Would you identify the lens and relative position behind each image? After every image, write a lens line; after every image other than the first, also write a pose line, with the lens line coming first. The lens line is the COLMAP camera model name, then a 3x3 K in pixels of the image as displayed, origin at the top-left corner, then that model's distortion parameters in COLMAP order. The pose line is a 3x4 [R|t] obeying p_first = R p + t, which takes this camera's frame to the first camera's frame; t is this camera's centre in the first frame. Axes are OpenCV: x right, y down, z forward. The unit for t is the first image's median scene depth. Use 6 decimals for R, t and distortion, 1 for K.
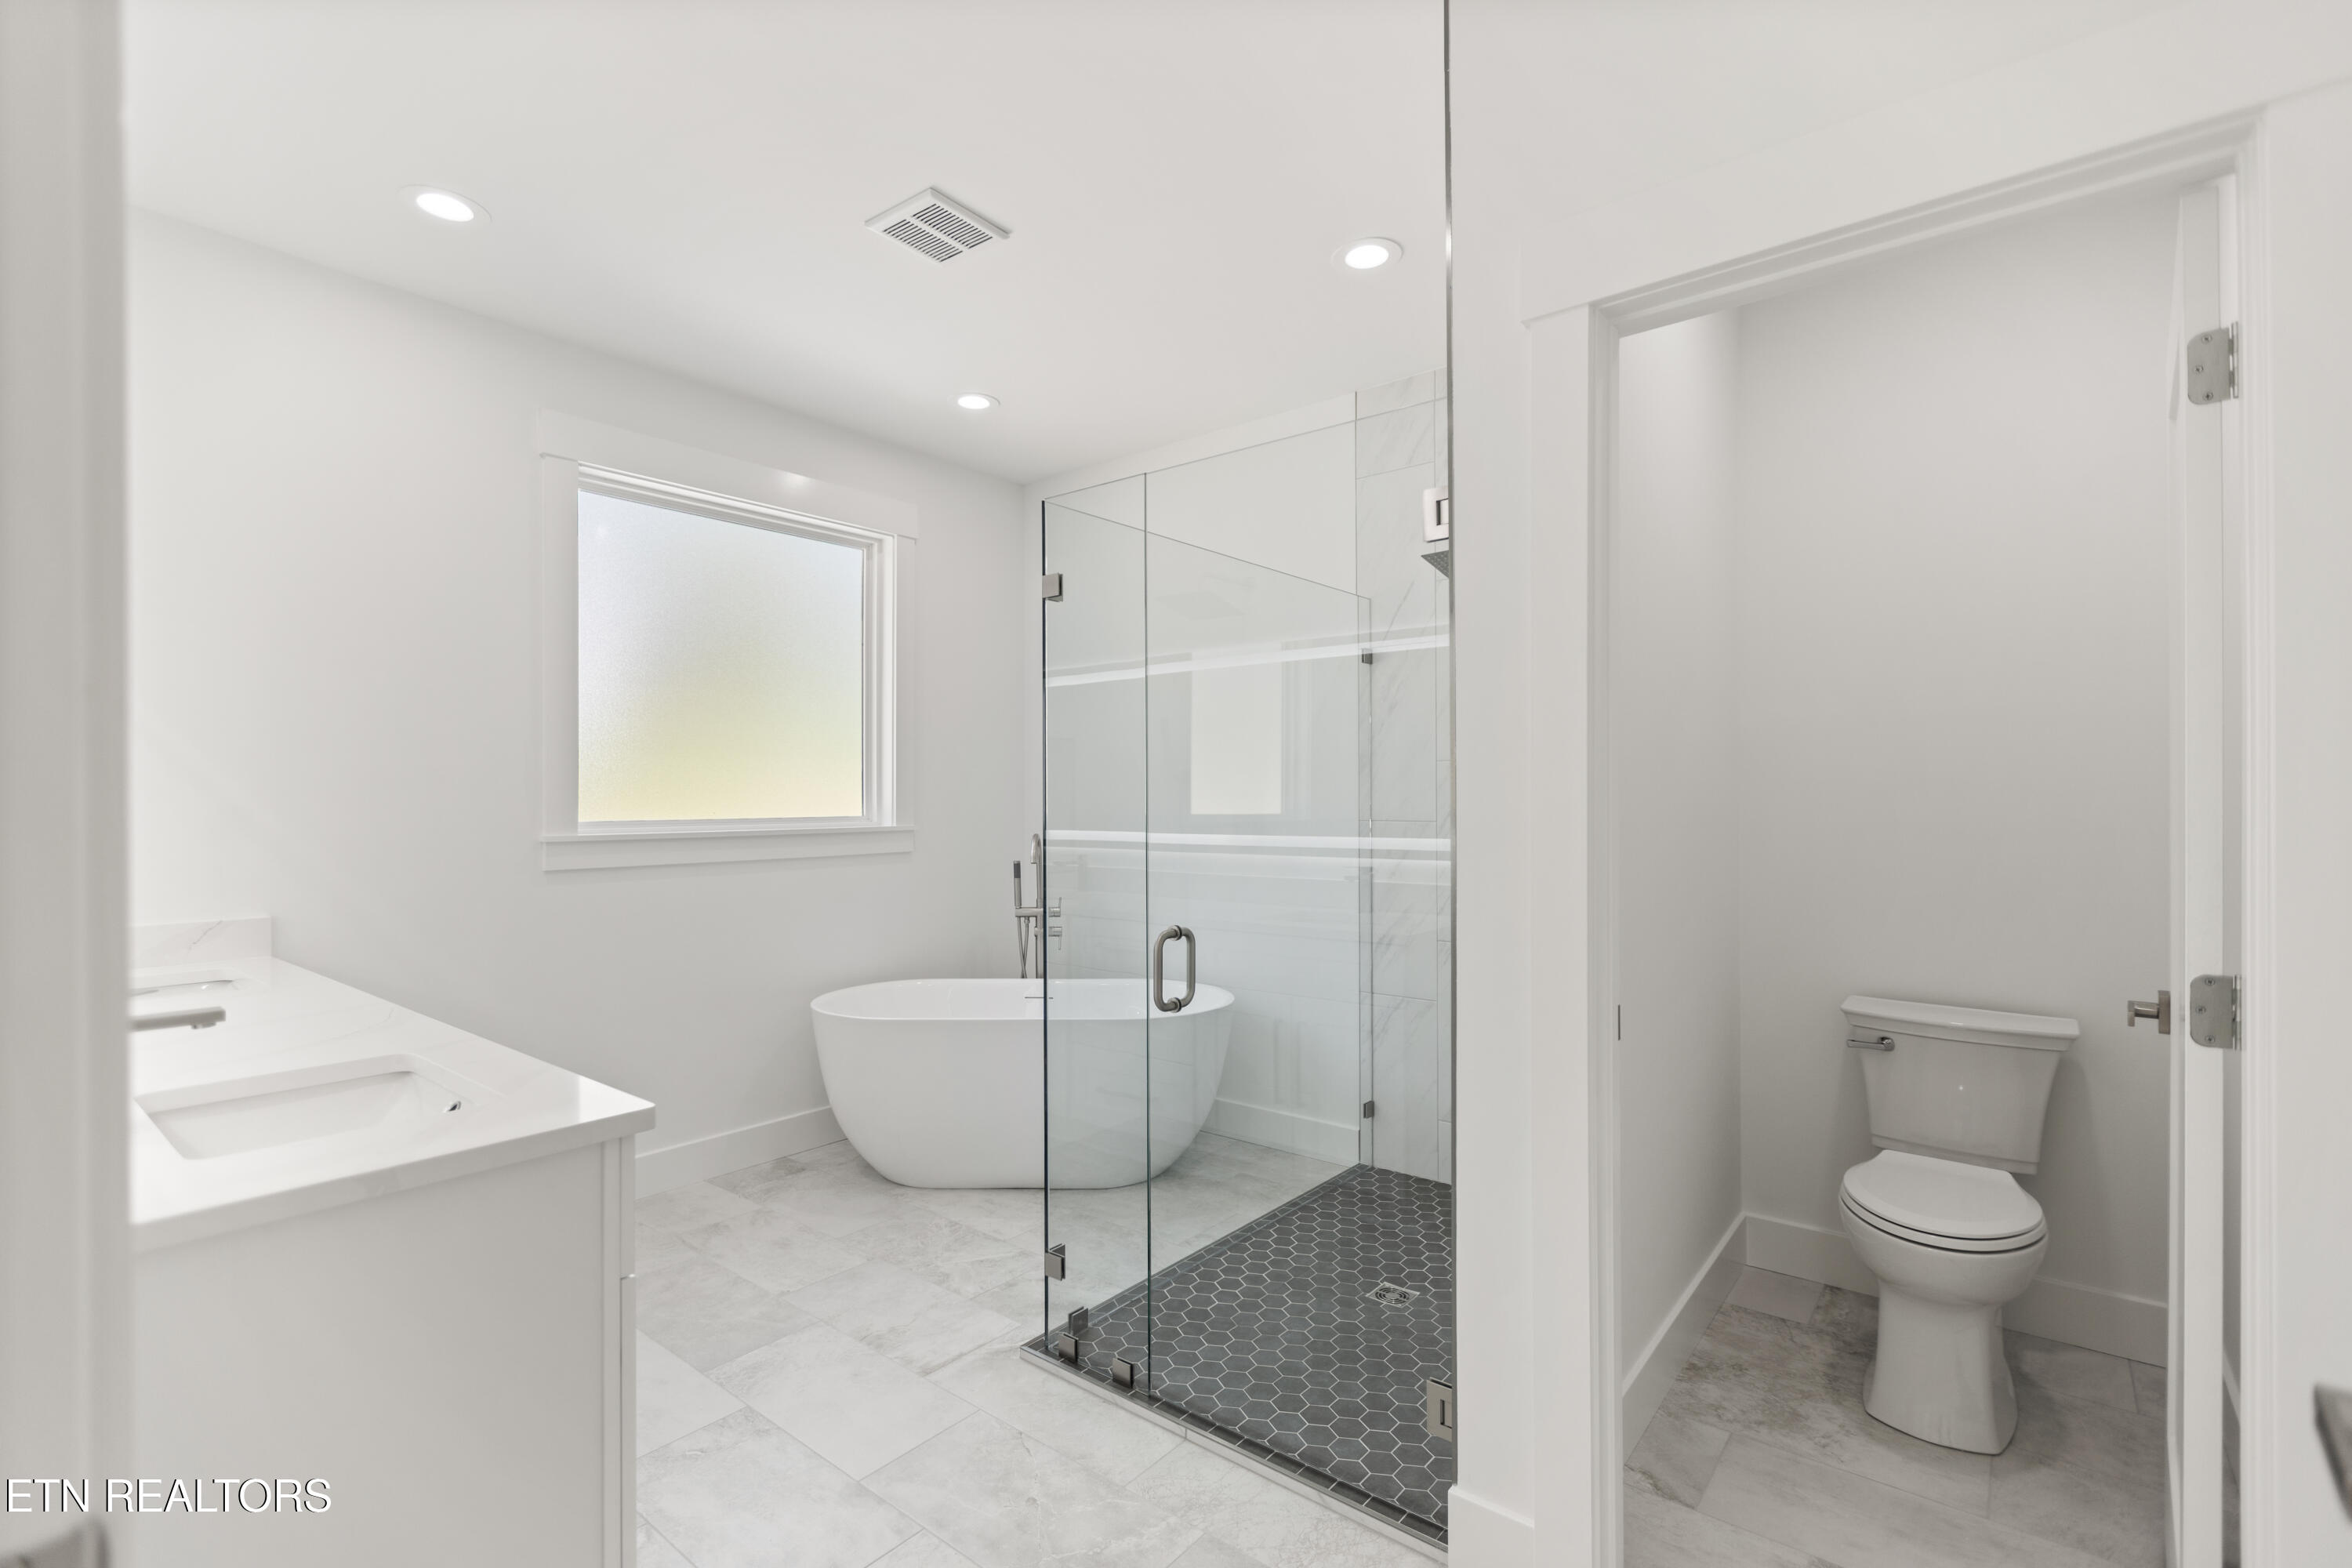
lens RADIAL K [[1066.1, 0, 1174.9], [0, 1066.1, 789.0], [0, 0, 1]] dist [0.000117, 0.000052]
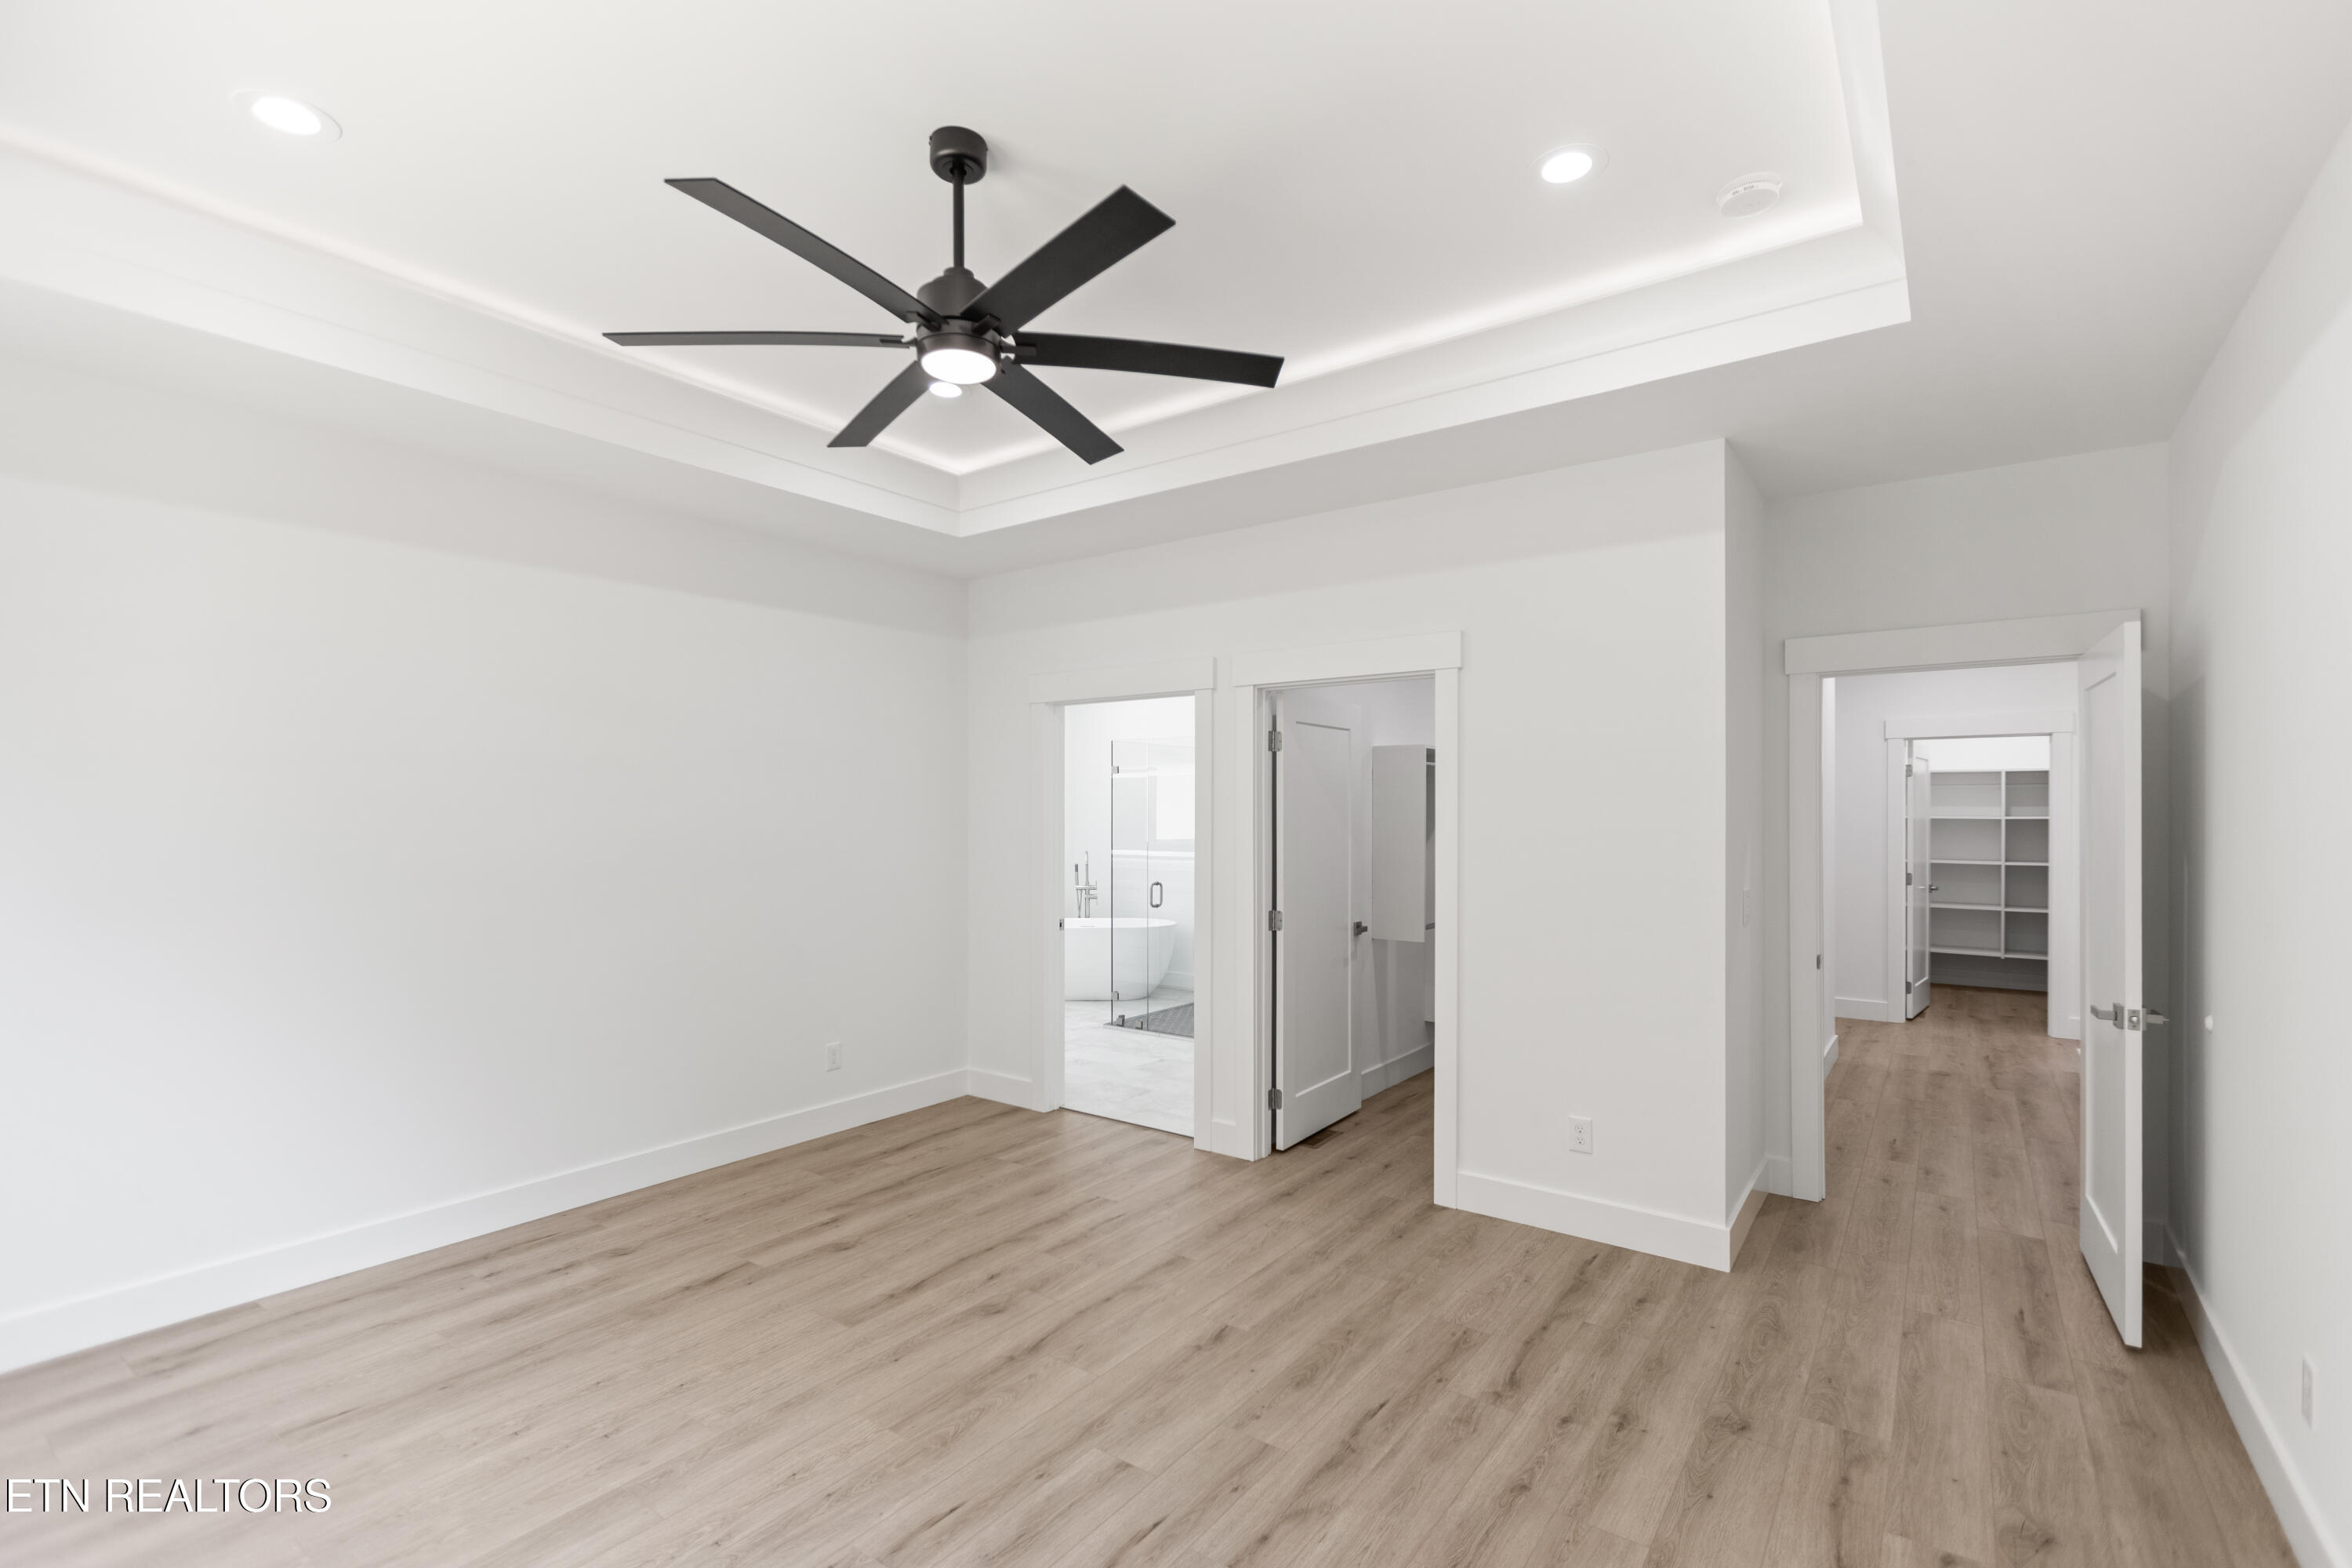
lens RADIAL K [[1066.1, 0, 1175.7], [0, 1066.1, 796.2], [0, 0, 1]] dist [0.000117, 0.000052]
pose [[0.999130, 0.001674, 0.041672, -0.039386], [-0.001507, 0.999991, -0.004040, -0.058704], [-0.041679, 0.003974, 0.999123, -1.138652]]
